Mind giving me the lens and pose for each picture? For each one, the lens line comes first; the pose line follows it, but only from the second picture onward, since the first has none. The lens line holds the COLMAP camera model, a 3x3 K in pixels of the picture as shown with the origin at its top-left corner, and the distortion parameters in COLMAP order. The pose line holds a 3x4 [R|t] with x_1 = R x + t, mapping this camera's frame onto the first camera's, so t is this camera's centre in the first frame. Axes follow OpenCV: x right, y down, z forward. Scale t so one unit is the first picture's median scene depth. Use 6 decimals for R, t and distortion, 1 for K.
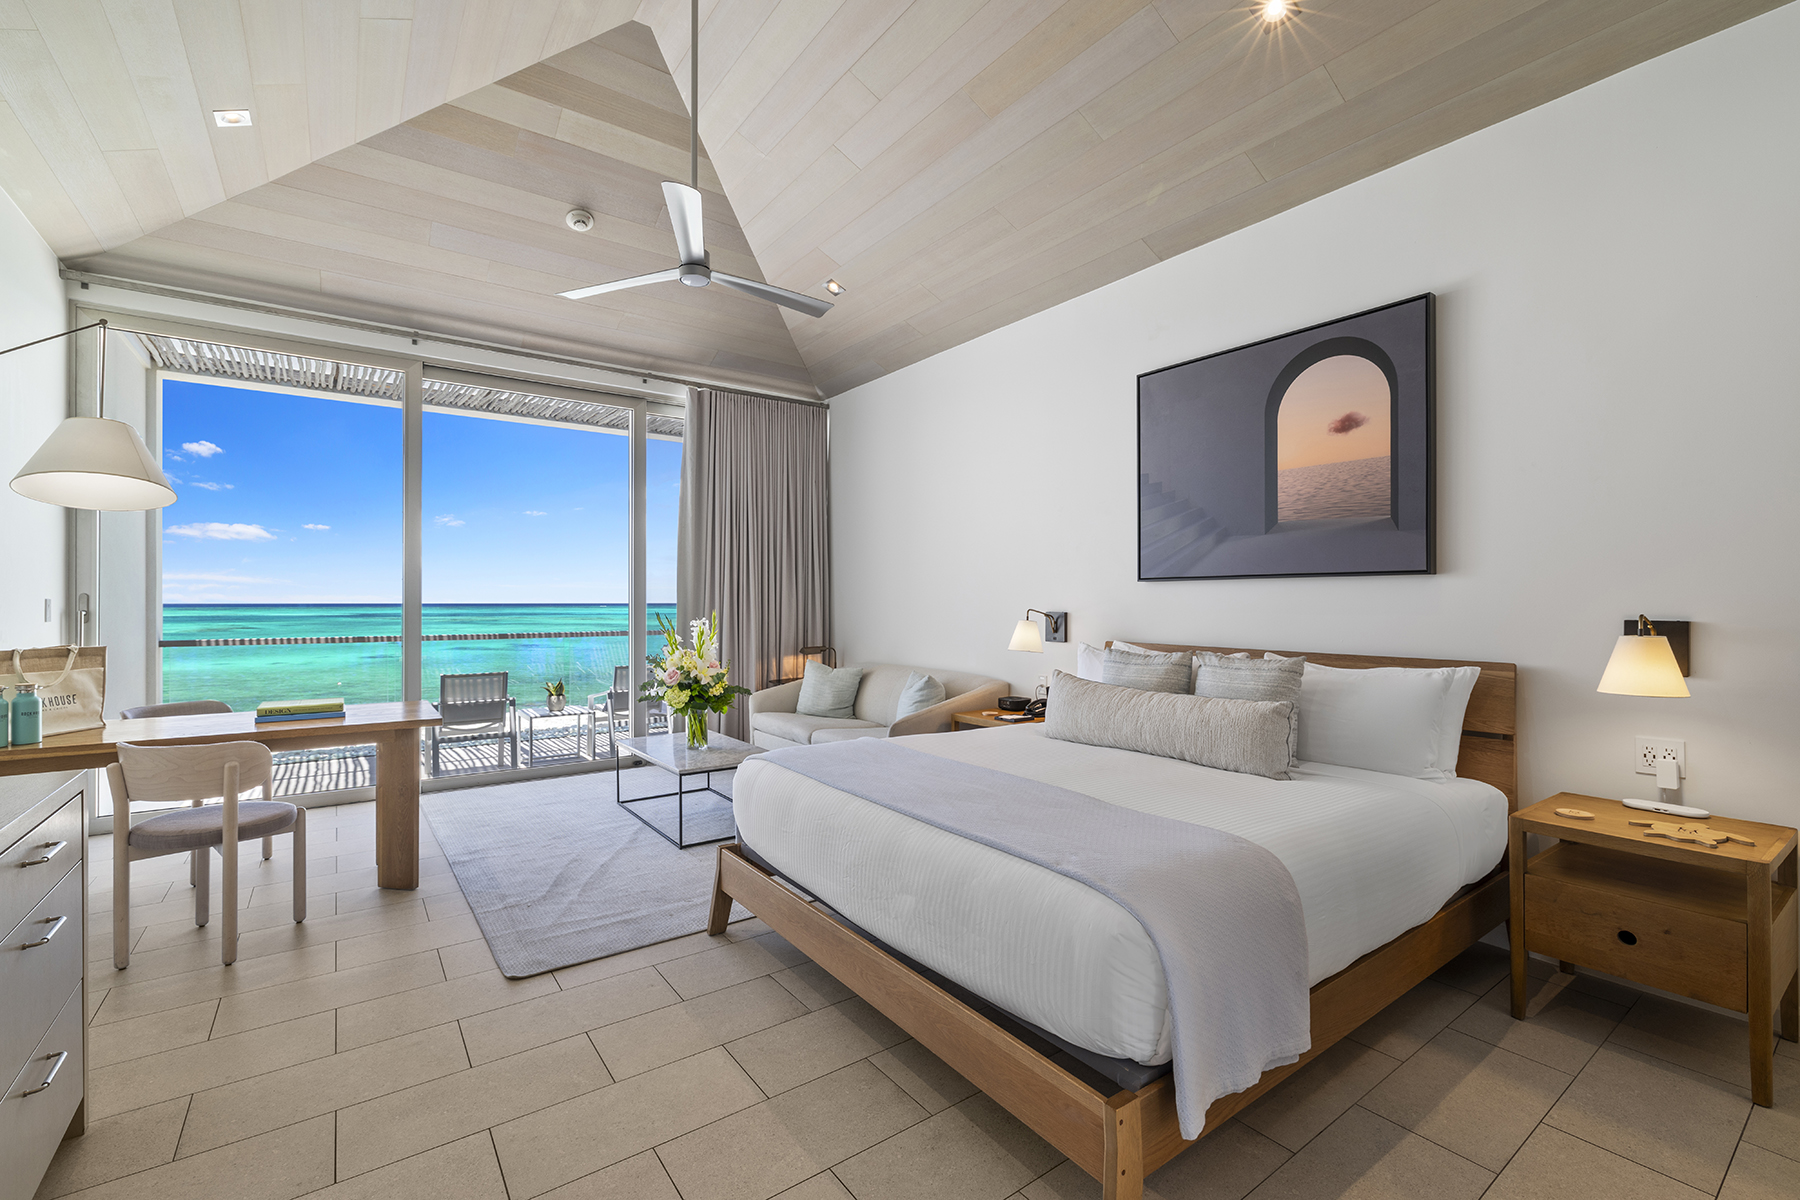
lens RADIAL K [[777.6, 0, 906.0], [0, 777.6, 602.0], [0, 0, 1]] dist [0.000024, -0.000310]
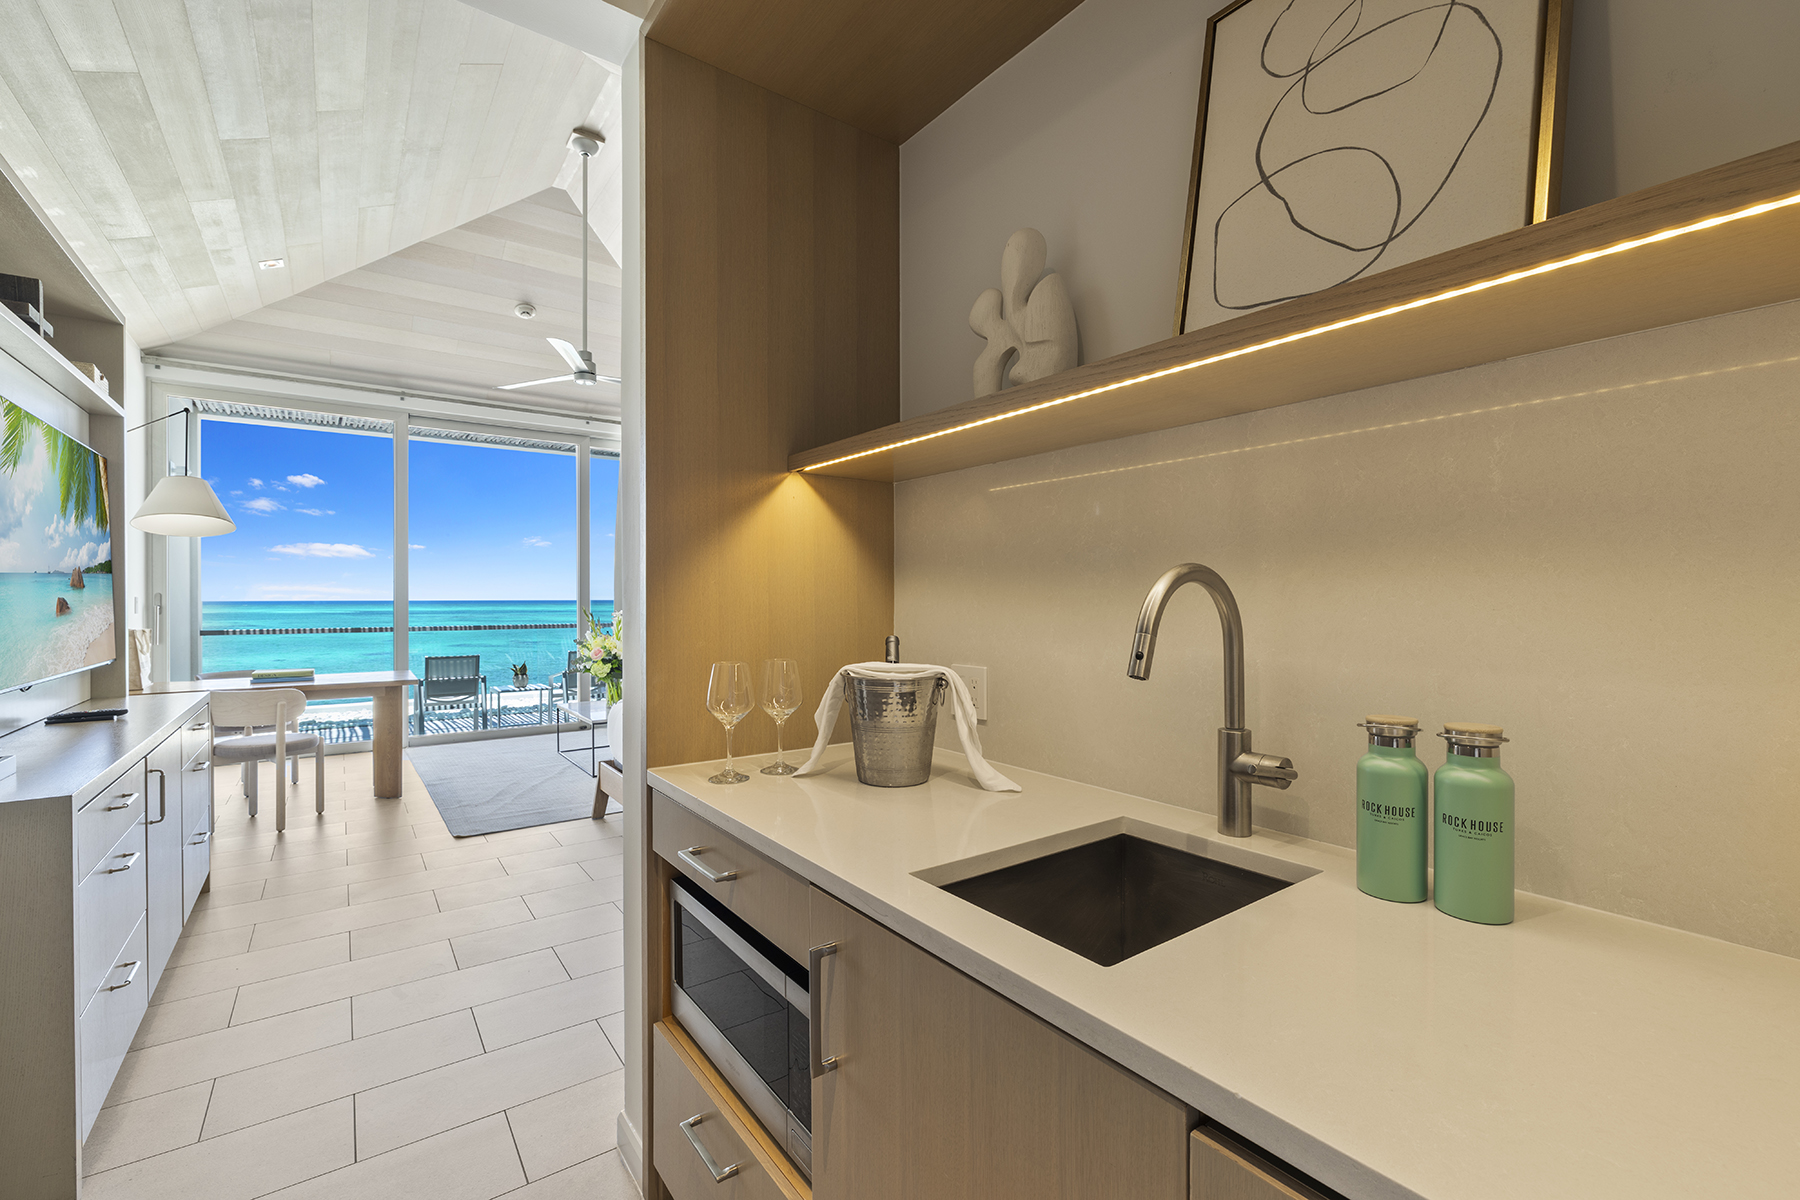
lens RADIAL K [[774.2, 0, 900.0], [0, 774.2, 600.0], [0, 0, 1]] dist [-0.001329, 0.000265]
pose [[0.999994, -0.001641, -0.002955, 0.201372], [0.001644, 0.999998, 0.000842, 0.001302], [0.002954, -0.000847, 0.999995, -0.287909]]
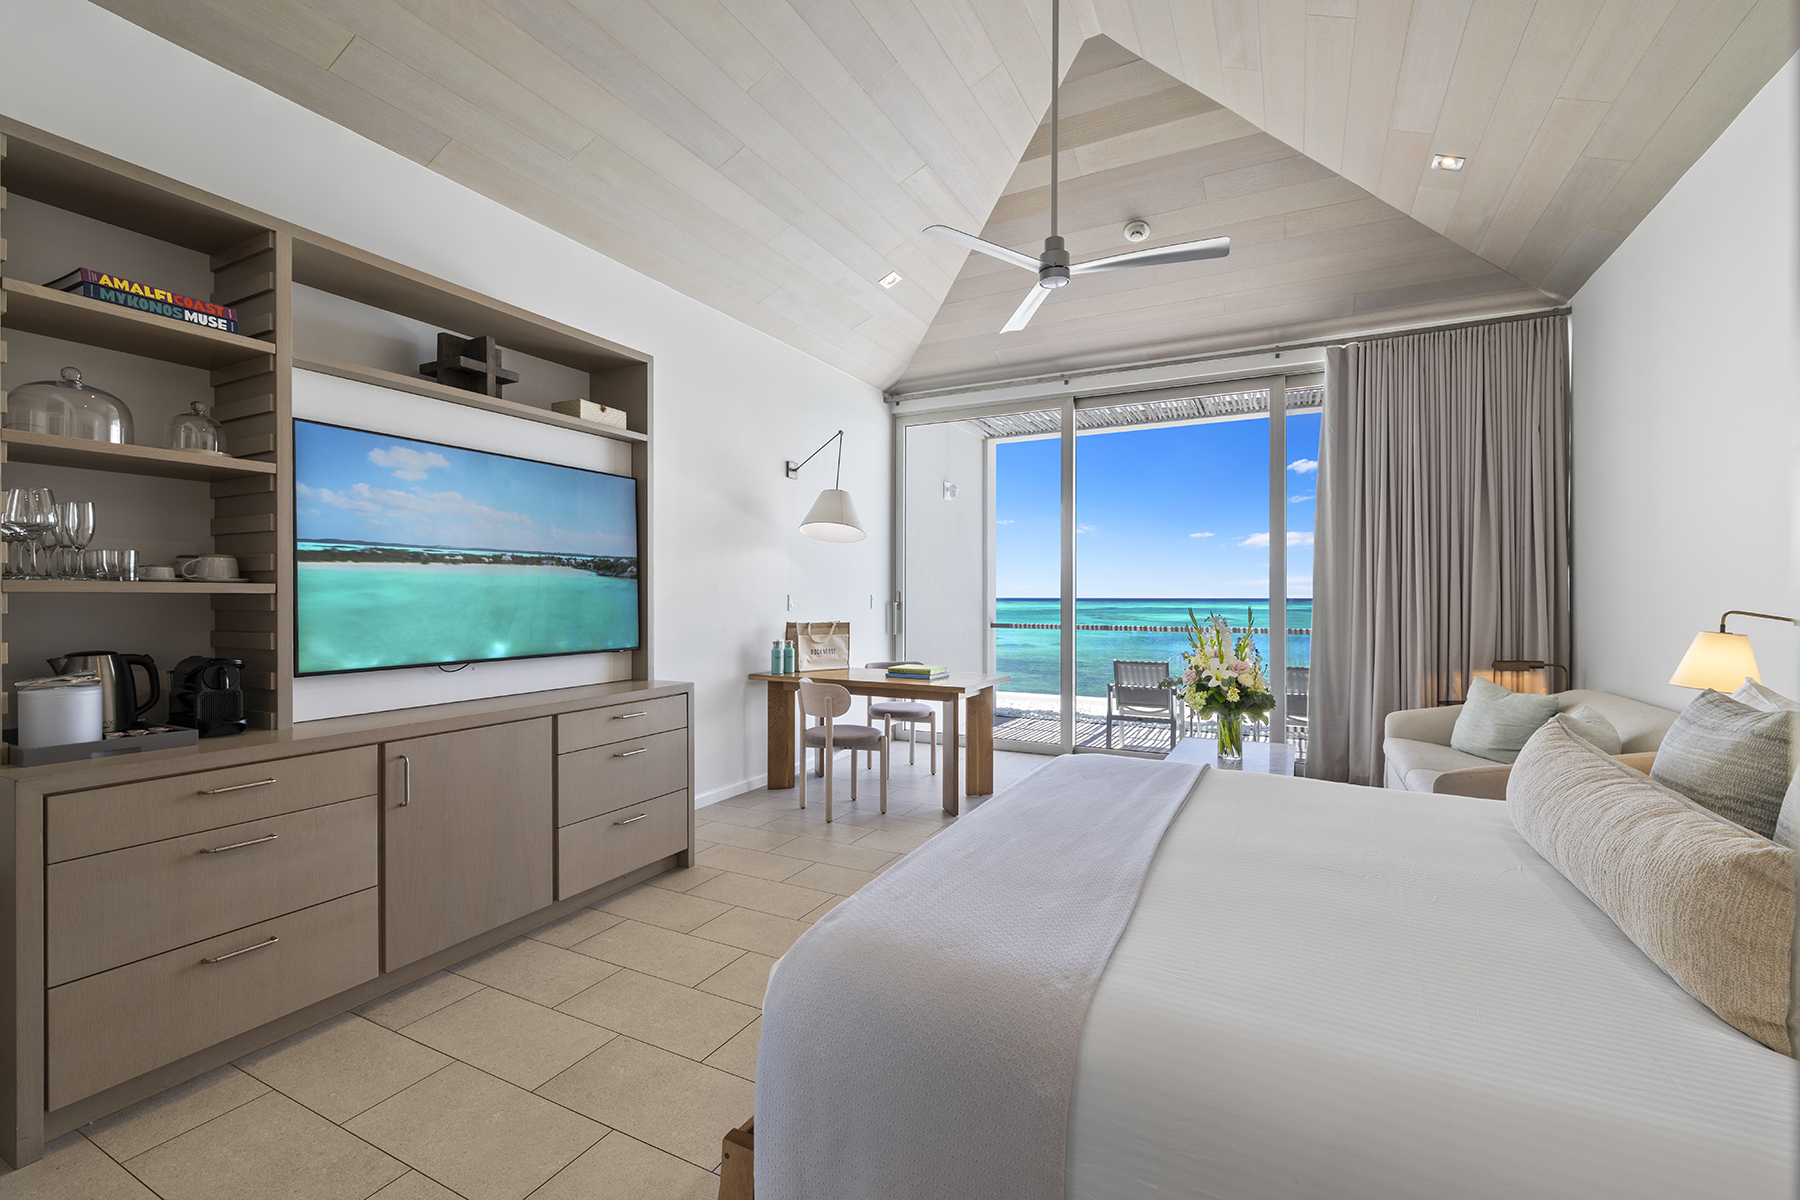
lens RADIAL K [[777.1, 0, 888.4], [0, 777.1, 589.0], [0, 0, 1]] dist [-0.000691, -0.000053]
pose [[0.435249, -0.008885, -0.900266, 0.336997], [-0.001381, 0.999944, -0.010537, 0.000950], [0.900309, 0.005829, 0.435212, 0.225094]]
